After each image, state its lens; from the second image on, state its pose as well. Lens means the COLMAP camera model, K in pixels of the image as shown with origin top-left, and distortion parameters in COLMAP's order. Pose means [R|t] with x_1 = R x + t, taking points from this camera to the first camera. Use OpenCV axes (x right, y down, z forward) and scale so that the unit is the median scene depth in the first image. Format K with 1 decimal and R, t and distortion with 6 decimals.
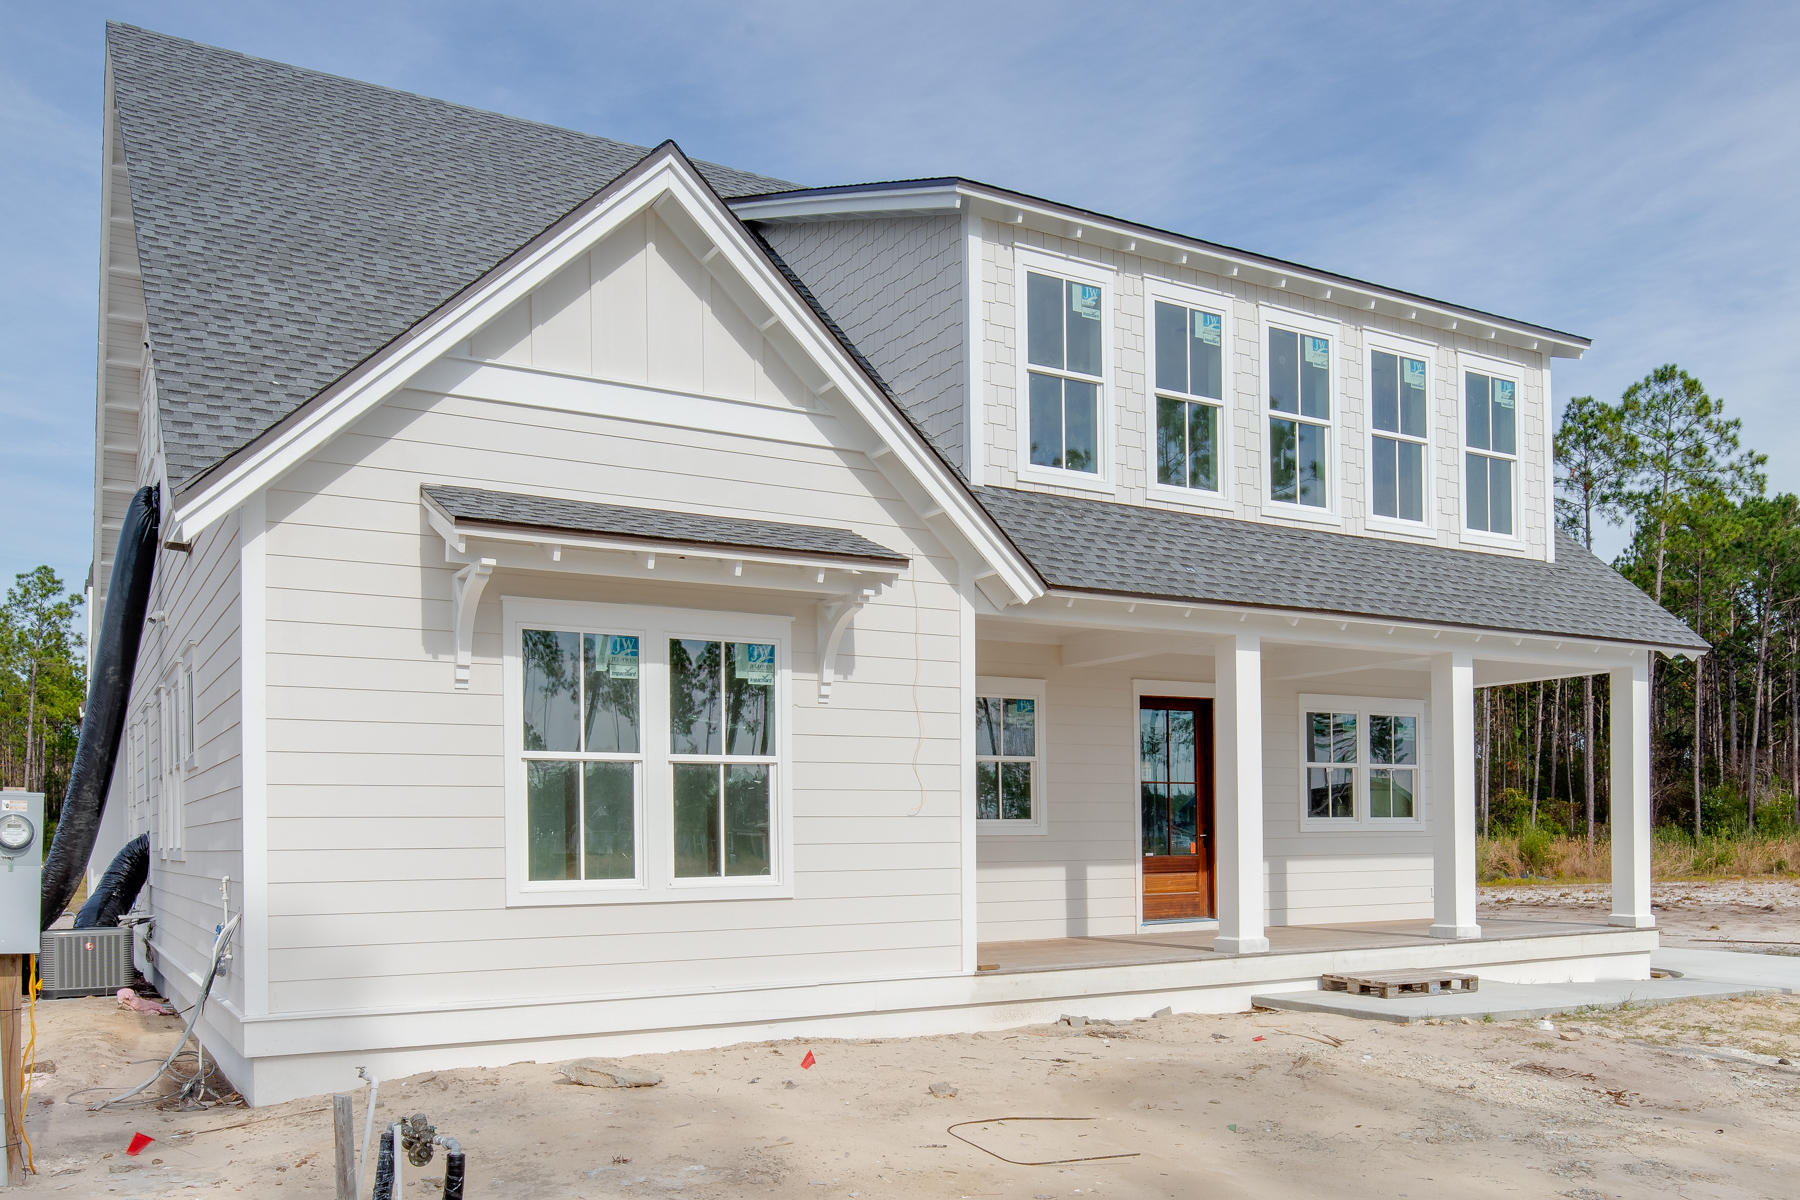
lens RADIAL K [[1297.7, 0, 845.7], [0, 1297.7, 810.1], [0, 0, 1]] dist [0.041730, 0.000648]
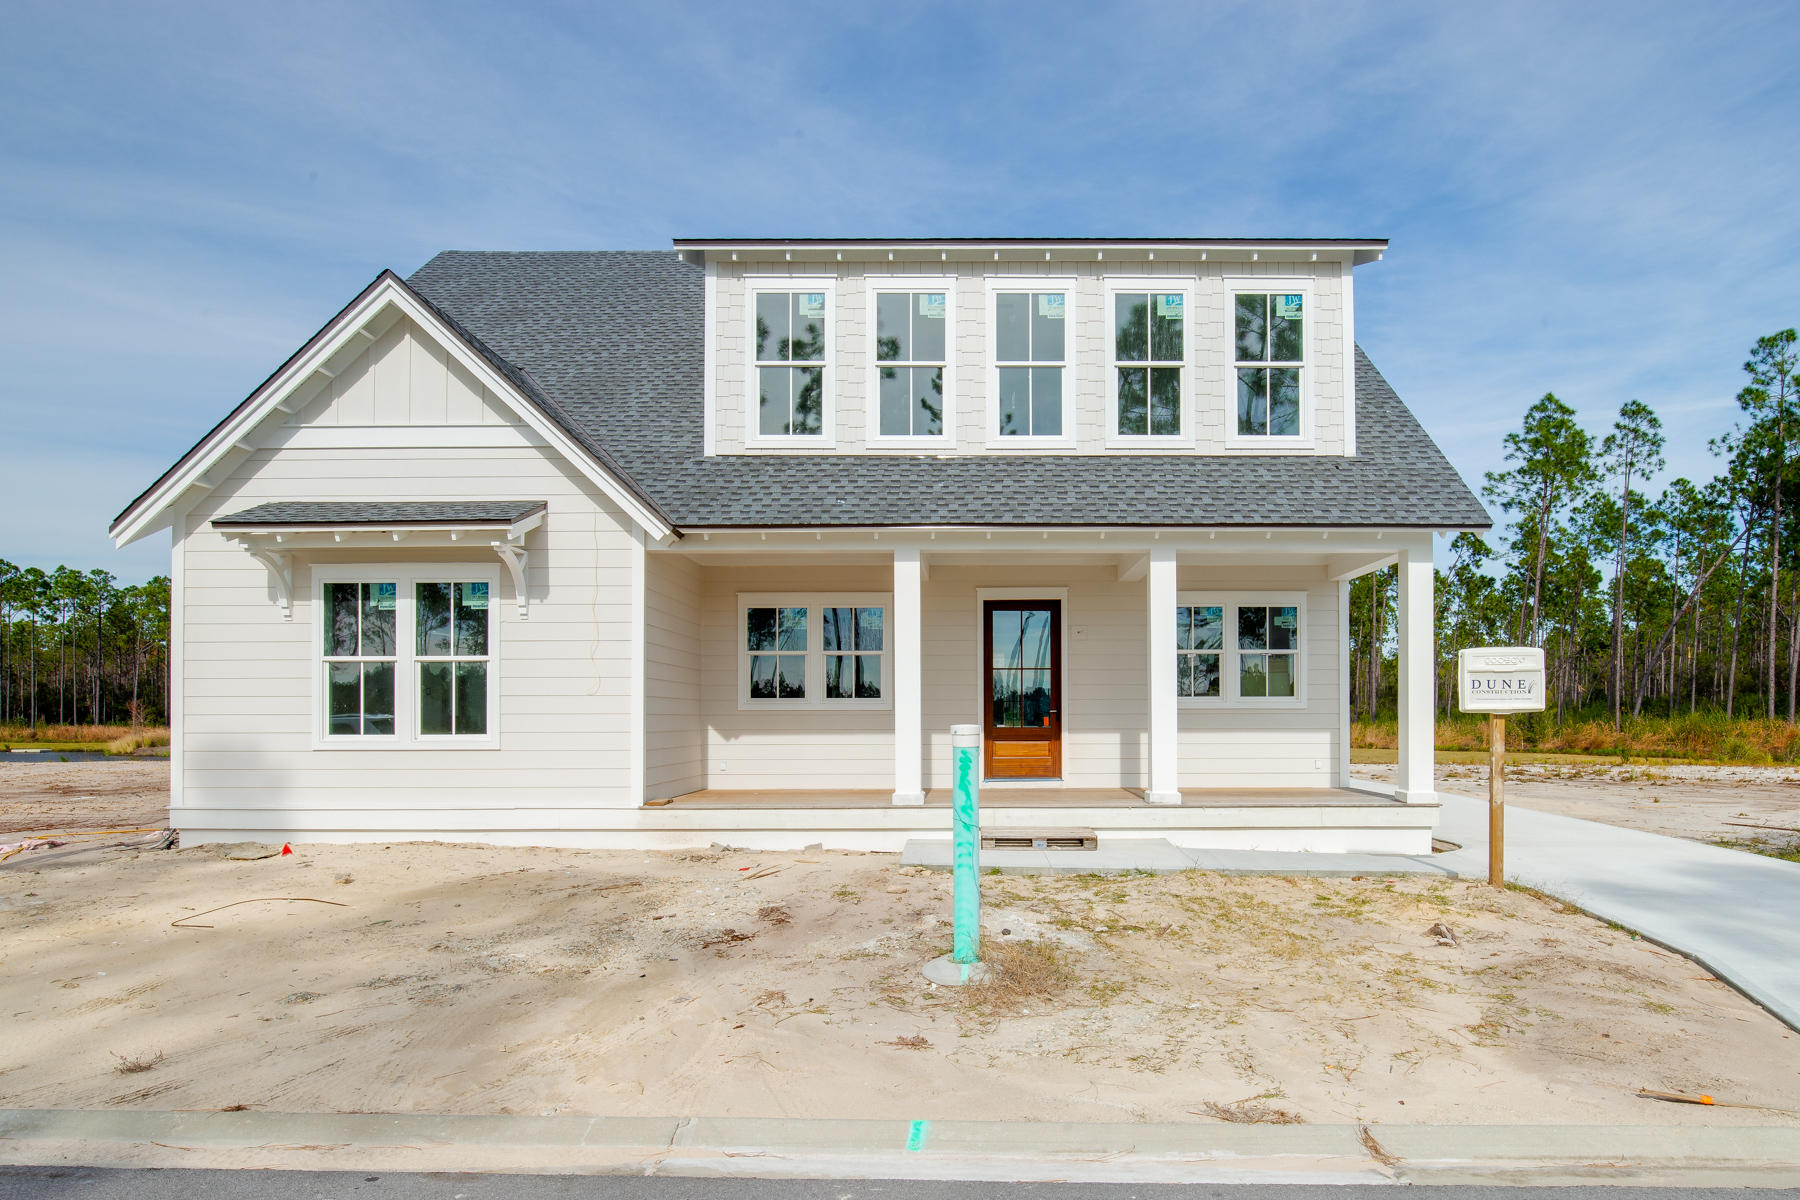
lens RADIAL K [[792.4, 0, 897.9], [0, 792.4, 719.2], [0, 0, 1]] dist [-0.013088, 0.000174]
pose [[0.890040, 0.011870, -0.455728, 0.657926], [0.002743, 0.999503, 0.031391, 0.003324], [0.455875, -0.029190, 0.889565, 0.334299]]
